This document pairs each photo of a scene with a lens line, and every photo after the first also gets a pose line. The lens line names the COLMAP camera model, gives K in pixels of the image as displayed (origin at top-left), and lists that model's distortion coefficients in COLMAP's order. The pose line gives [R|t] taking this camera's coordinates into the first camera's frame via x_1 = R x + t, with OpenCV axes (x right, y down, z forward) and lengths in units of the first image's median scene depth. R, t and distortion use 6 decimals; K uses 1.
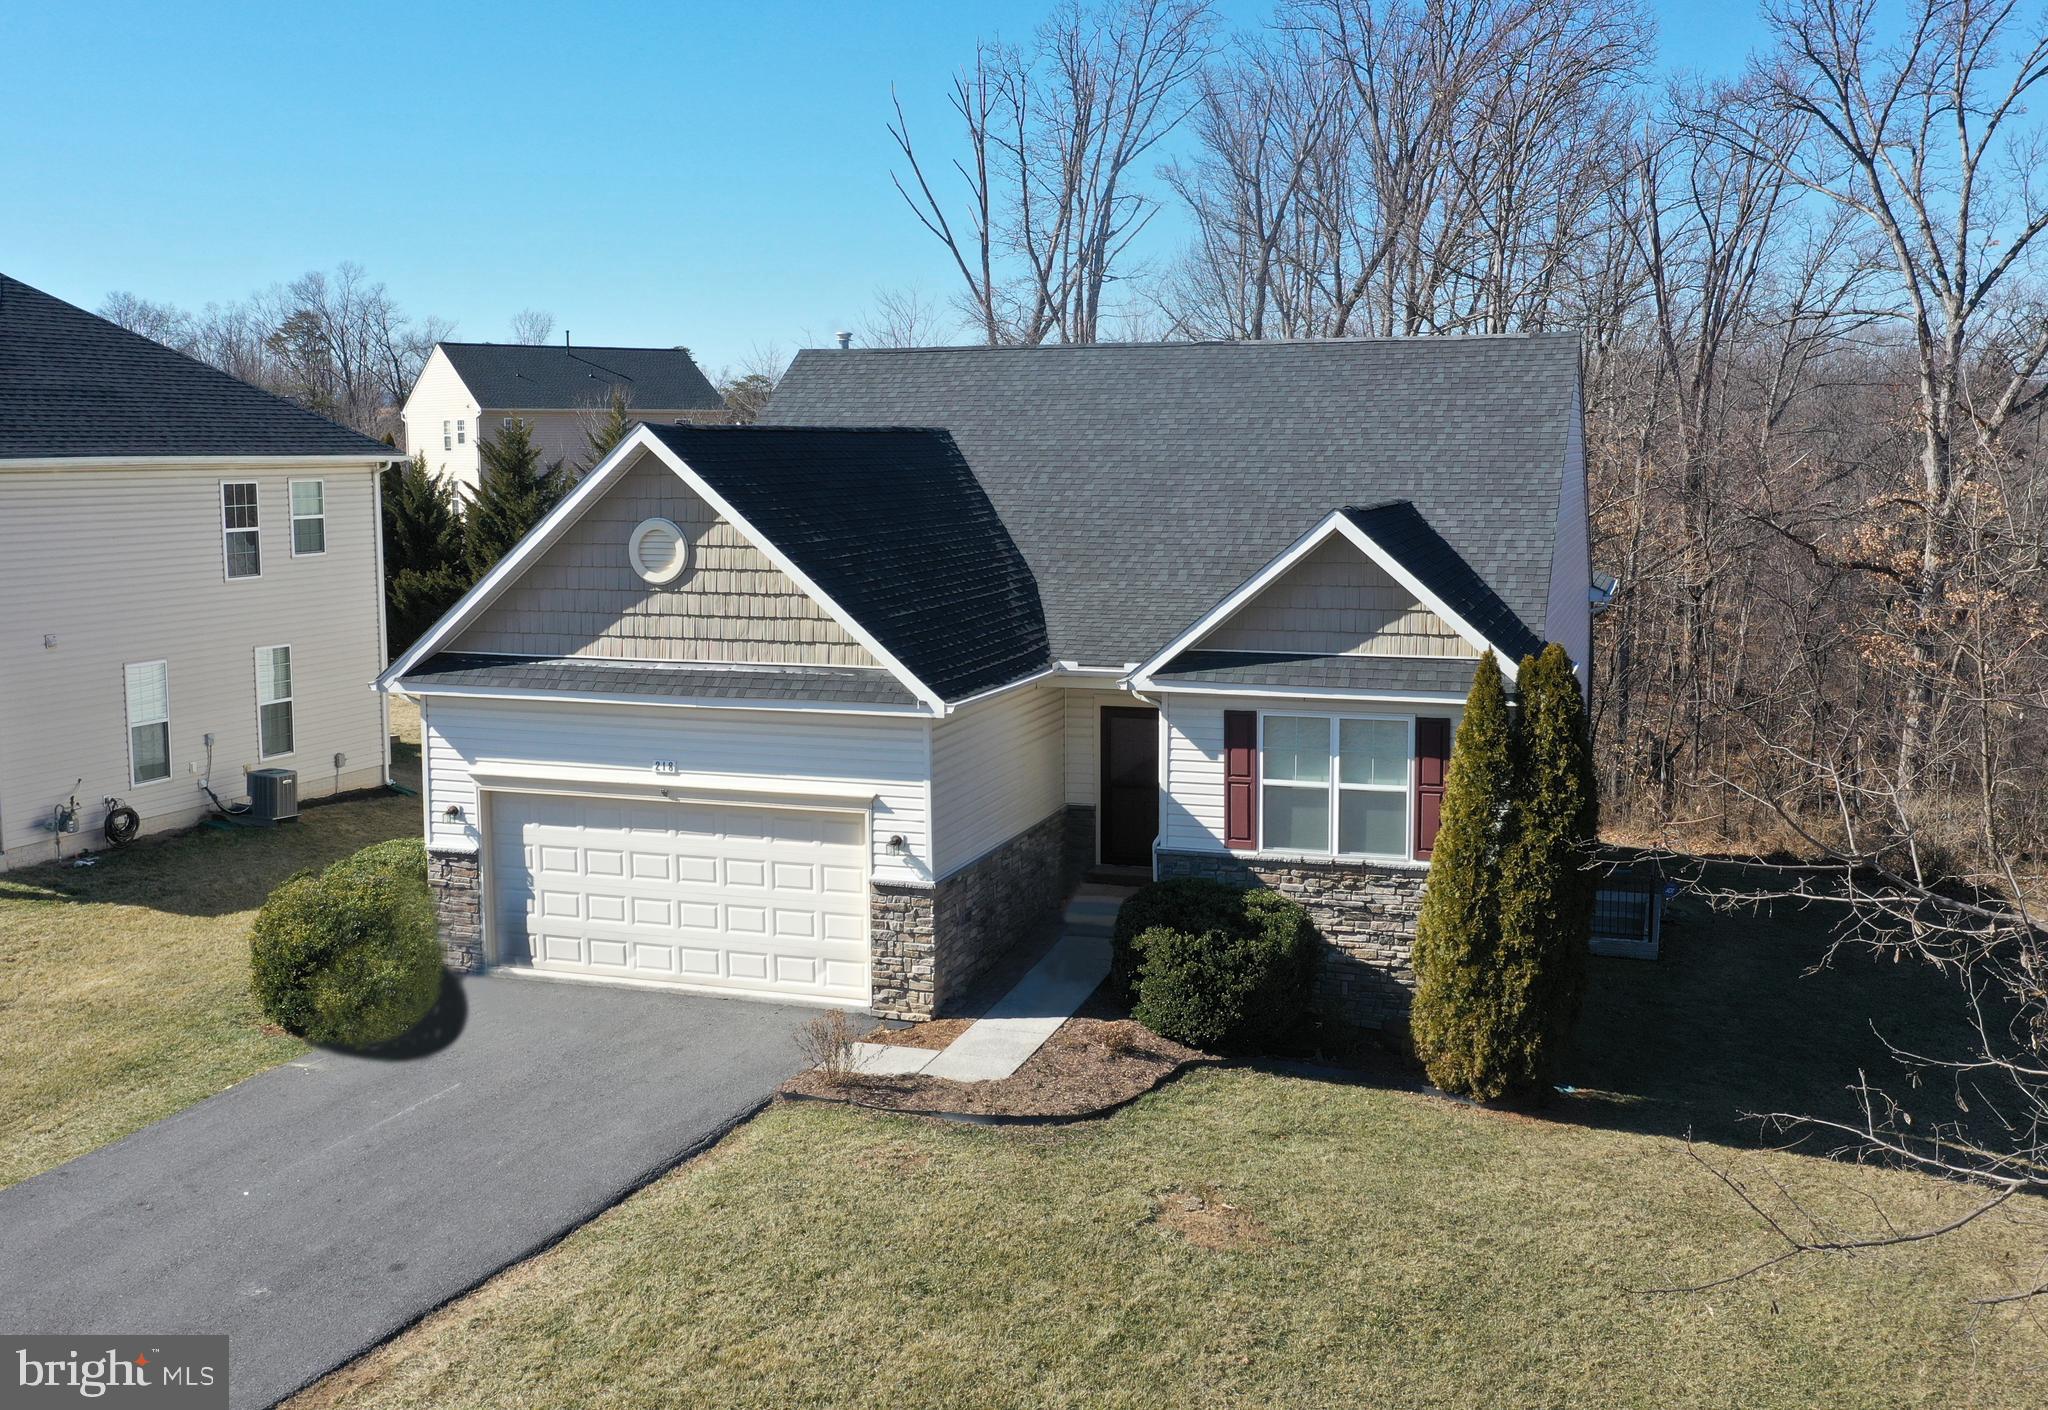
lens RADIAL K [[1996.6, 0, 1024.0], [0, 1996.6, 705.0], [0, 0, 1]] dist [0.003687, 0.006846]
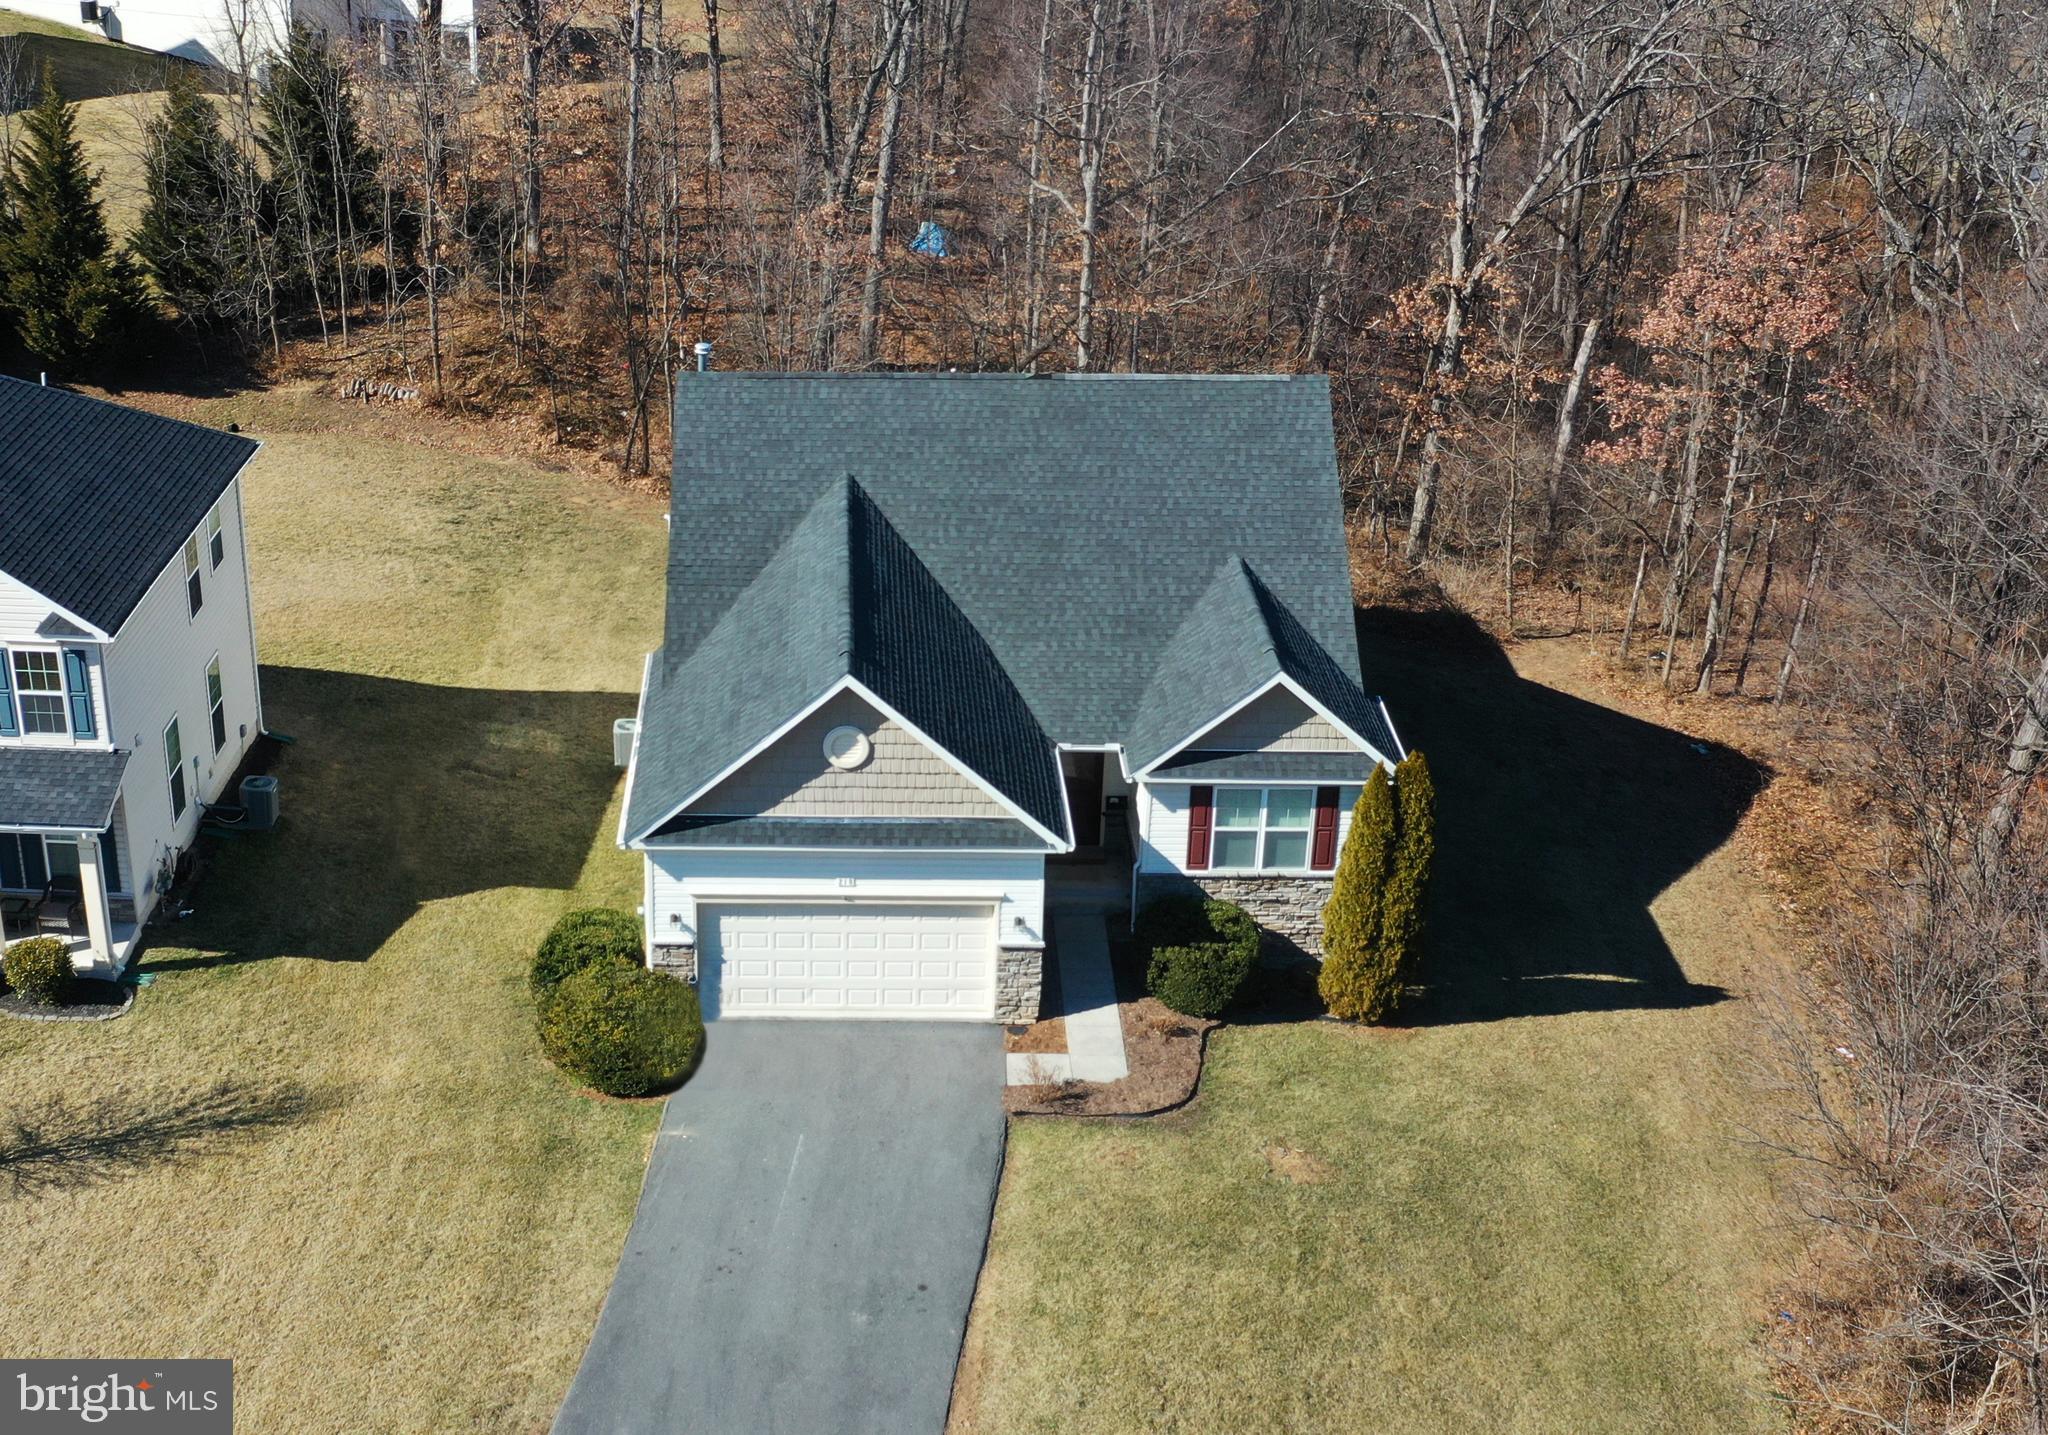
lens RADIAL K [[2579.1, 0, 922.5], [0, 2579.1, 809.7], [0, 0, 1]] dist [-0.008479, 0.013698]
pose [[0.940032, -0.134143, 0.313601, -0.725294], [0.022367, 0.941682, 0.335759, -0.660584], [-0.340352, -0.308610, 0.888212, -0.673225]]
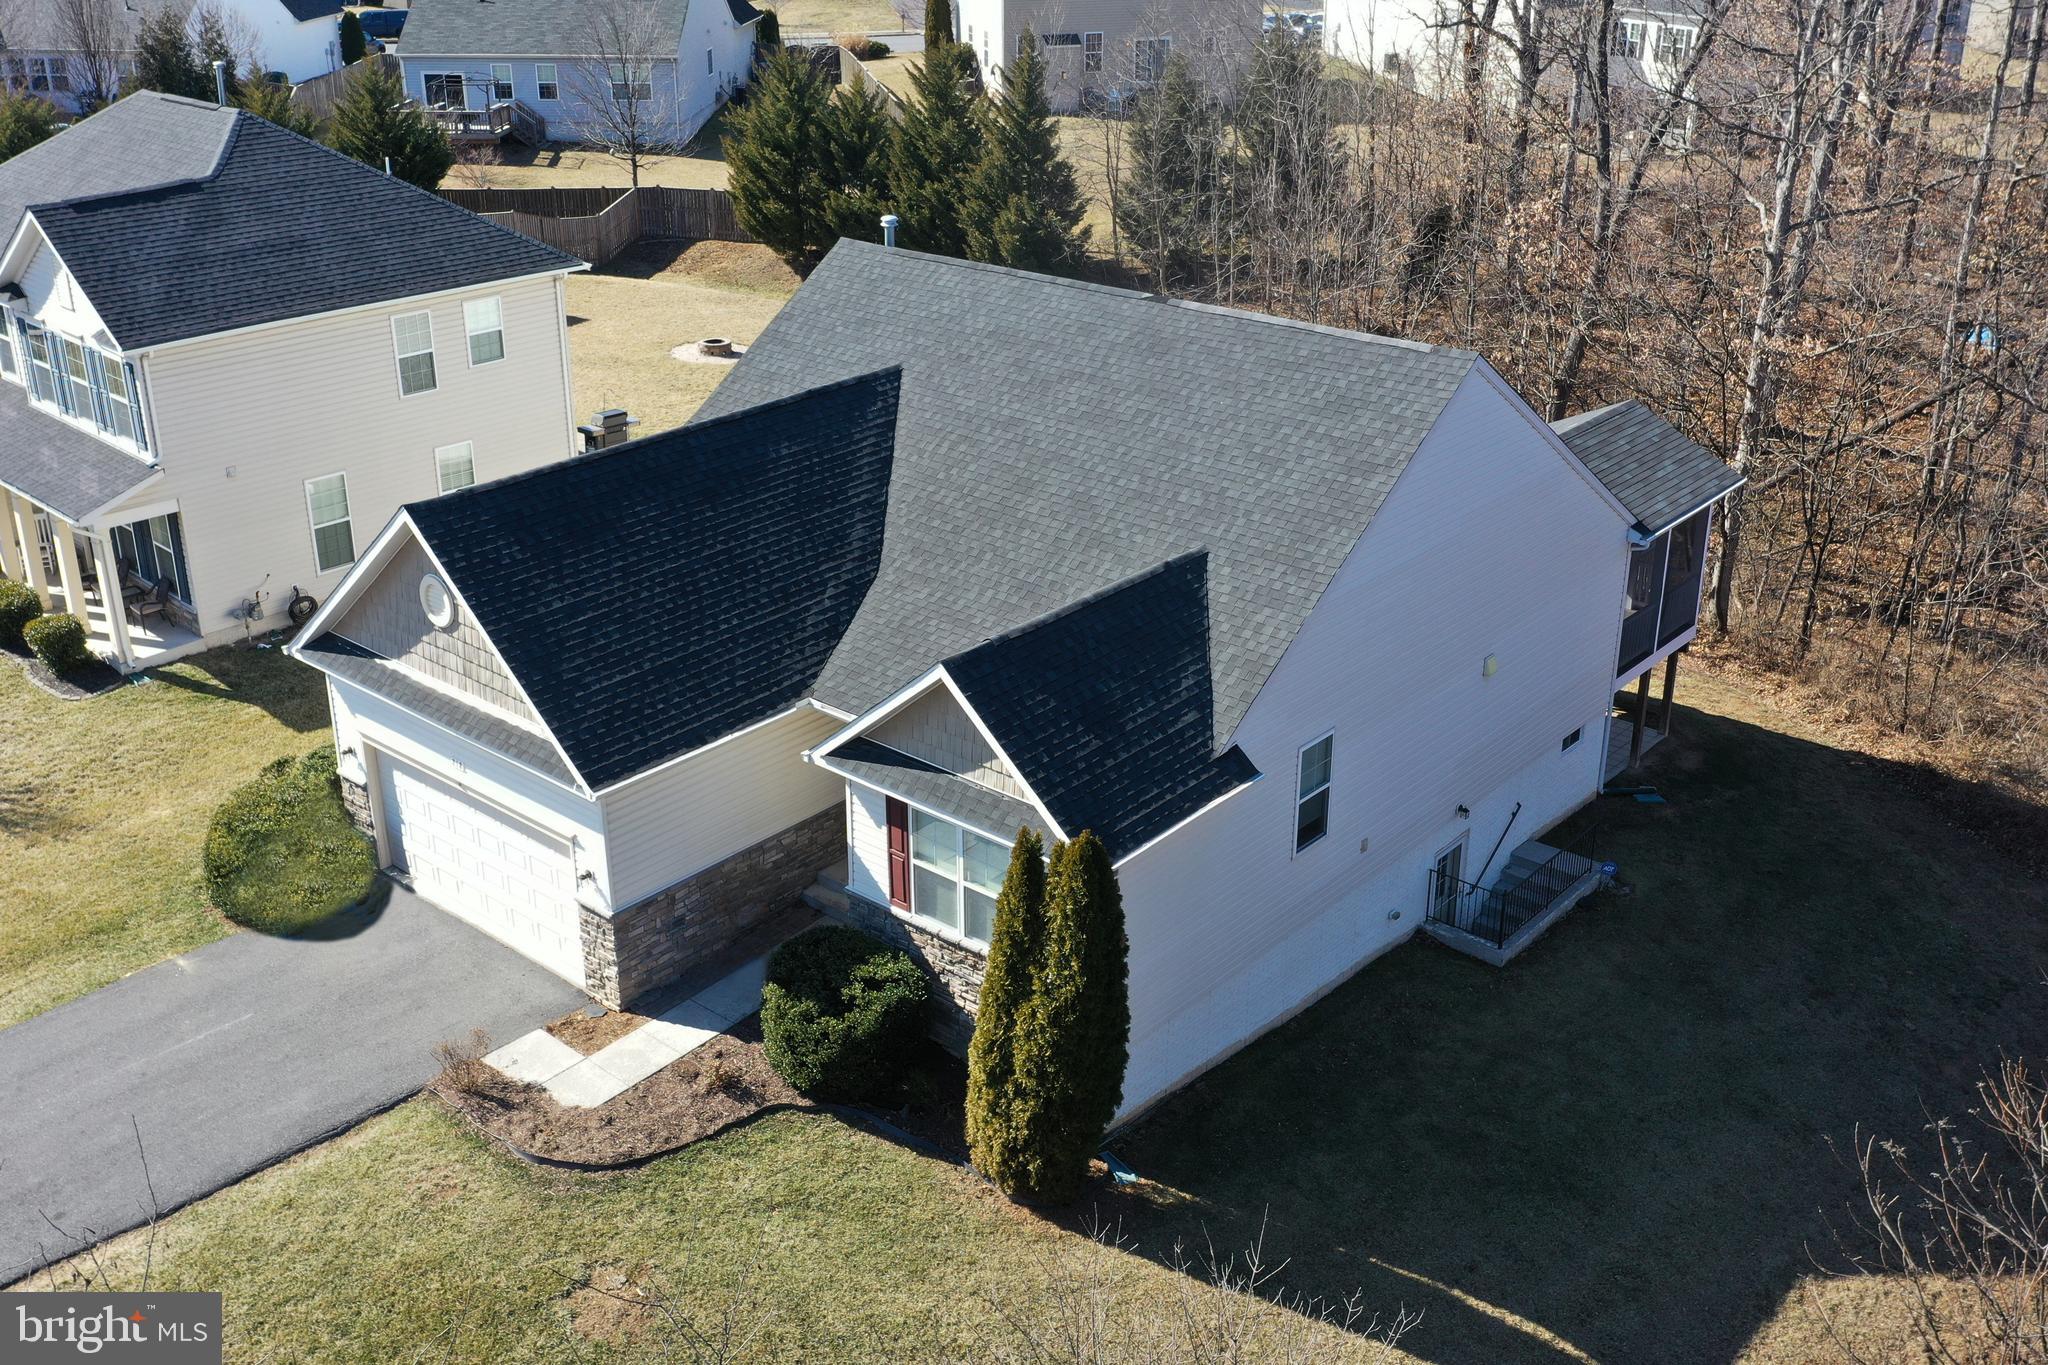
lens RADIAL K [[1996.8, 0, 1024.0], [0, 1996.8, 682.5], [0, 0, 1]] dist [0.004326, -0.001684]
pose [[0.927214, 0.155872, -0.340556, 0.568517], [-0.052954, 0.954708, 0.292794, -0.406182], [0.370770, -0.253449, 0.893472, 0.050339]]
